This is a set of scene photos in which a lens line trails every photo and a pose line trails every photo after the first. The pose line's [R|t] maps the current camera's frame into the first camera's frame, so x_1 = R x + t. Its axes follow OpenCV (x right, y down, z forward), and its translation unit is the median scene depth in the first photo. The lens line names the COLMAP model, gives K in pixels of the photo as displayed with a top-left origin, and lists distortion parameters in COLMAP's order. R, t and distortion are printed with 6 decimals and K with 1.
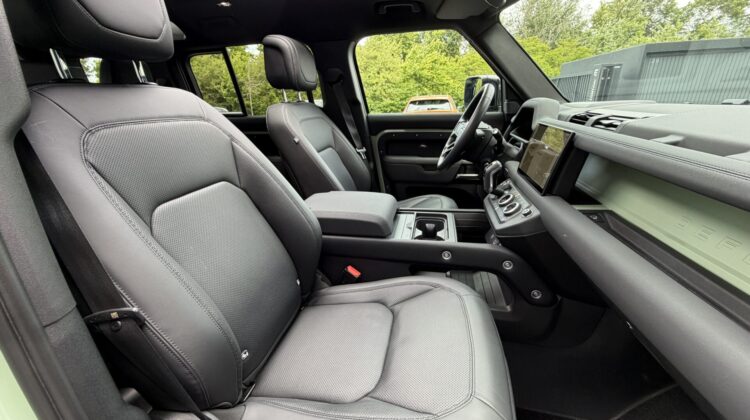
lens RADIAL K [[298.4, 0, 371.9], [0, 298.4, 207.6], [0, 0, 1]] dist [-0.002159, -0.000149]
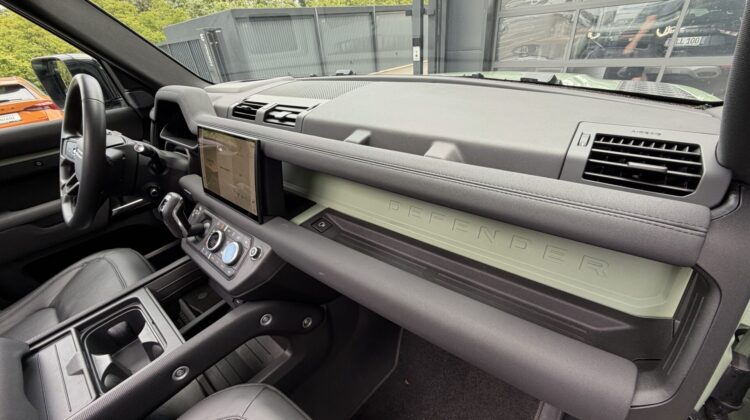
lens RADIAL K [[298.4, 0, 371.9], [0, 298.4, 207.6], [0, 0, 1]] dist [-0.002159, -0.000149]
pose [[0.484172, -0.446731, 0.752336, 0.105634], [0.371682, 0.883413, 0.285365, -0.137305], [-0.792105, 0.141464, 0.593766, 0.218300]]
